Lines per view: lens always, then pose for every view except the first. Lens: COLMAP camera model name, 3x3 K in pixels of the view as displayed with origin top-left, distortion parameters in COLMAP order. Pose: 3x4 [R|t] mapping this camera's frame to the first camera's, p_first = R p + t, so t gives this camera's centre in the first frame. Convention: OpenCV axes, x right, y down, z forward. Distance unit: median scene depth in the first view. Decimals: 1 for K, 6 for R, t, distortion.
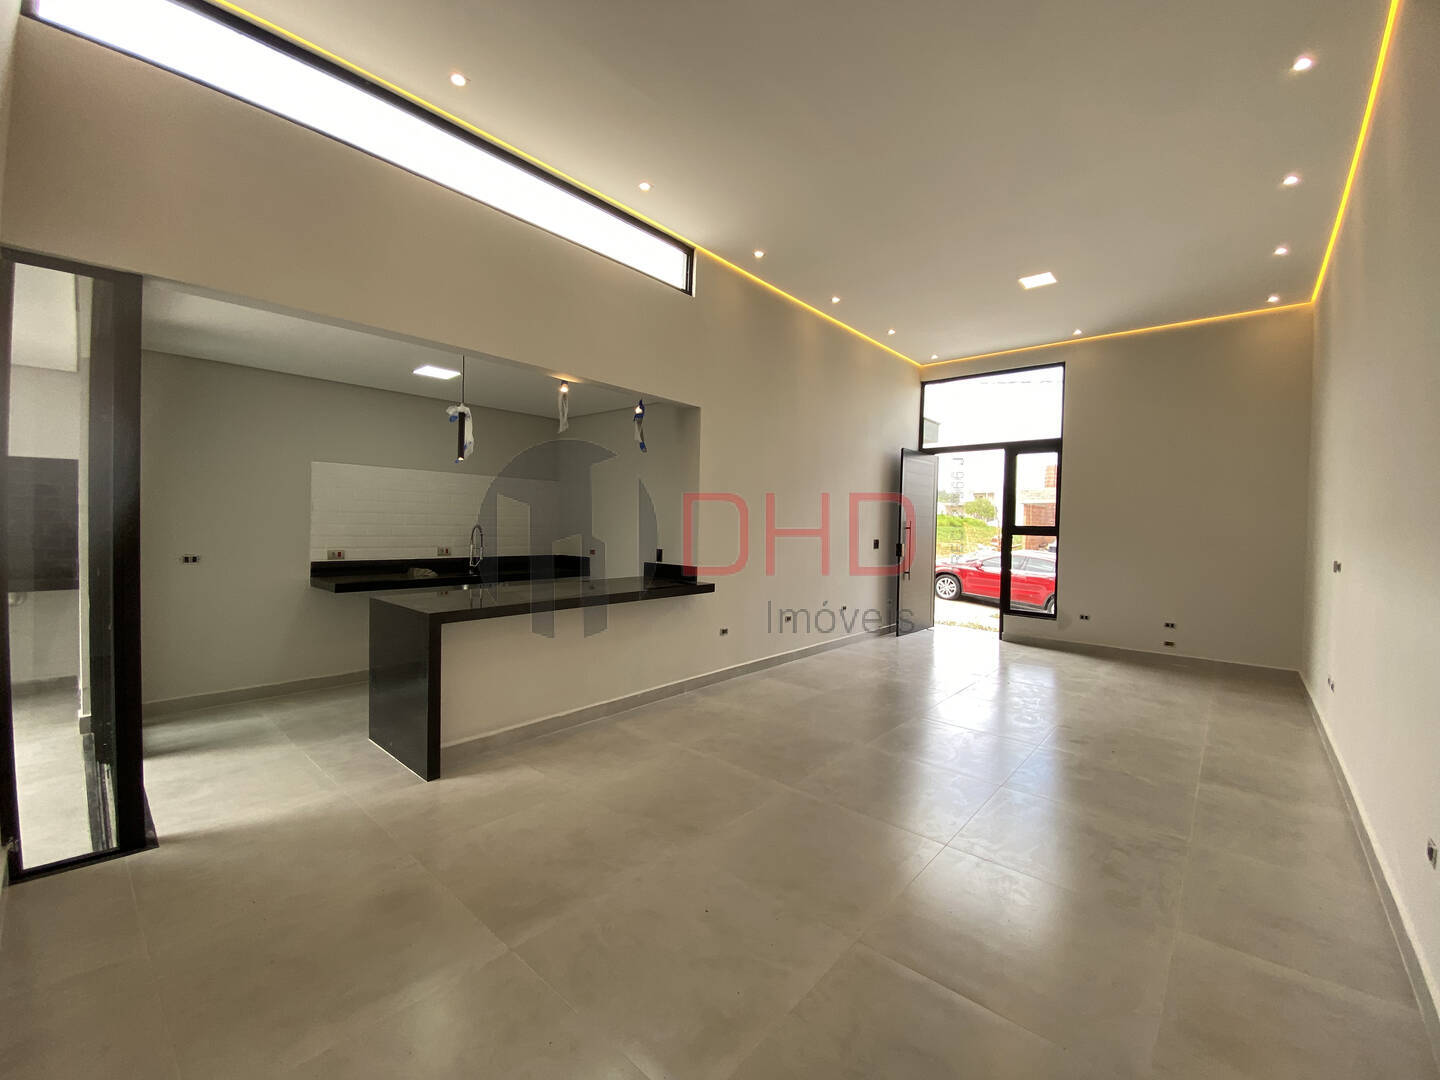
lens RADIAL K [[585.1, 0, 749.6], [0, 585.1, 532.4], [0, 0, 1]] dist [0.000148, -0.021473]
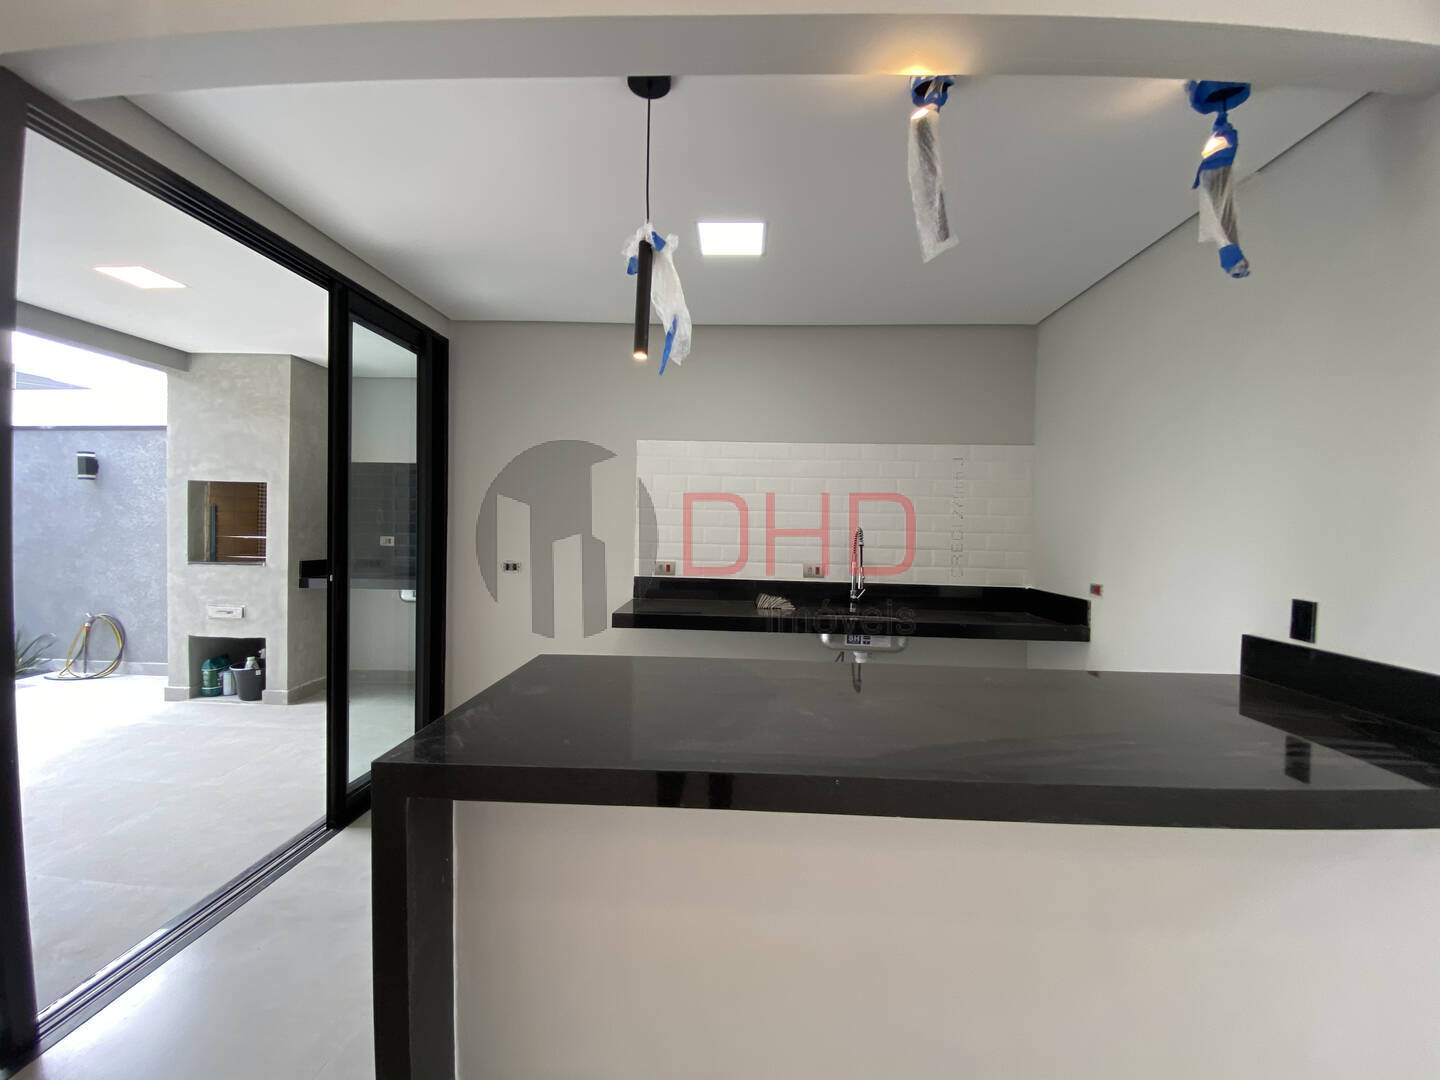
lens RADIAL K [[595.0, 0, 723.1], [0, 595.0, 535.9], [0, 0, 1]] dist [0.026088, -0.023148]
pose [[0.605783, 0.005490, -0.795611, -0.096443], [-0.020547, 0.999751, -0.008745, 0.003774], [0.795364, 0.021645, 0.605745, 0.609402]]
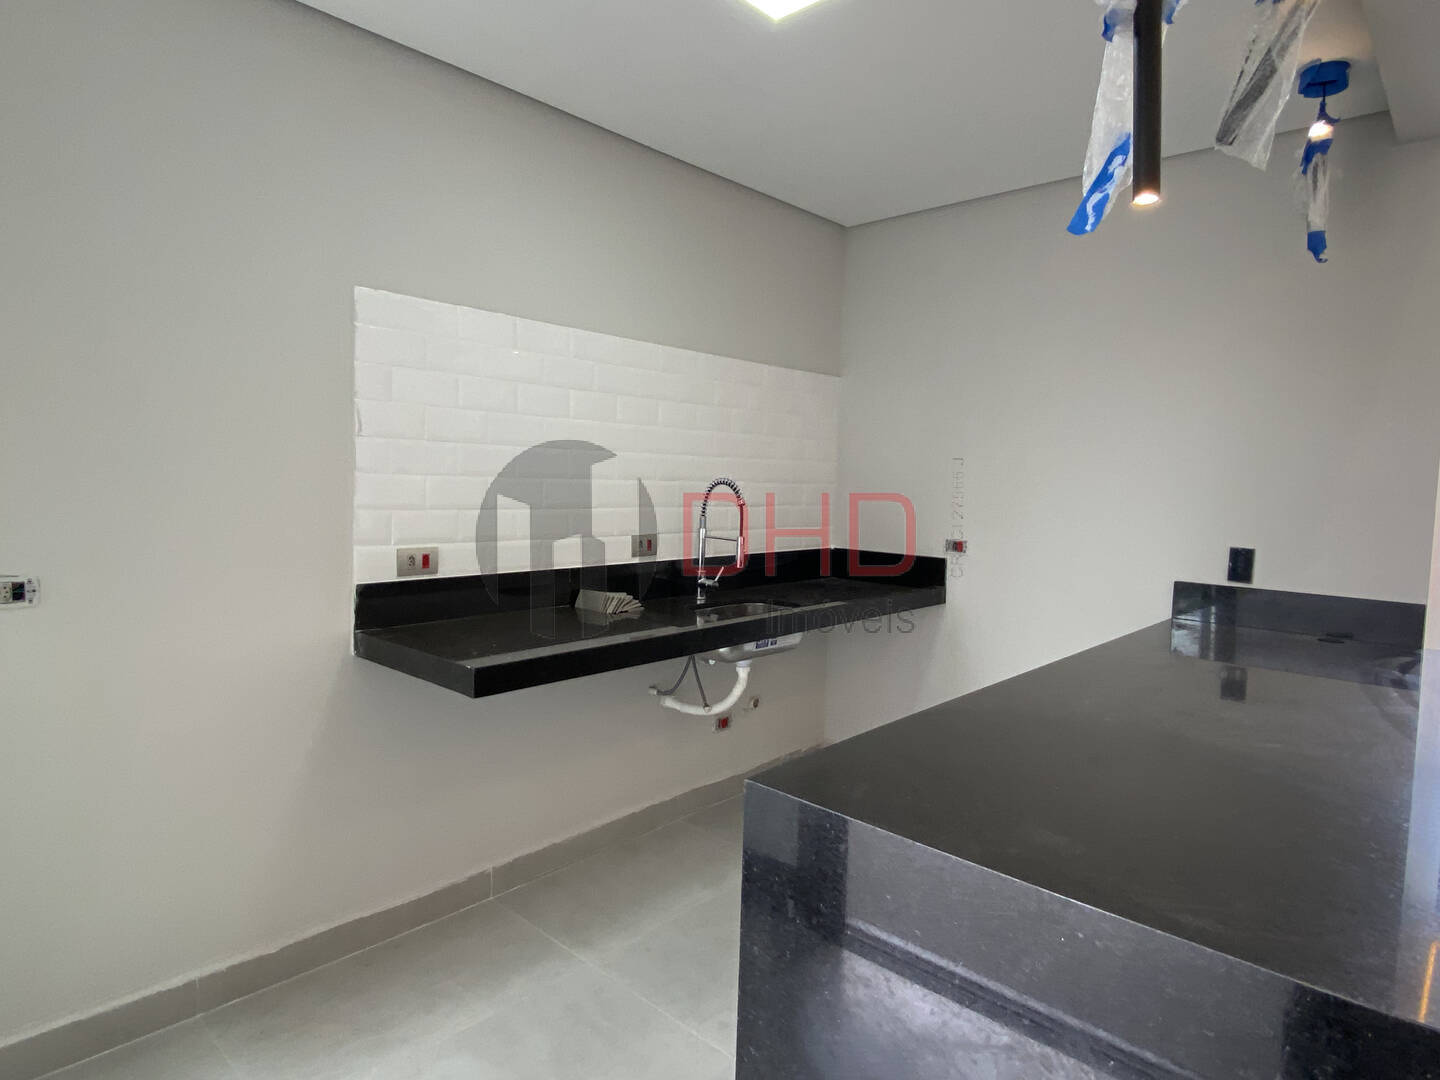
lens RADIAL K [[836.8, 0, 720.0], [0, 836.8, 540.0], [0, 0, 1]] dist [0.000424, -0.000464]
pose [[0.998625, 0.010432, -0.051365, -0.494597], [-0.007140, 0.997933, 0.063862, -0.008138], [0.051925, -0.063408, 0.996636, 0.501247]]
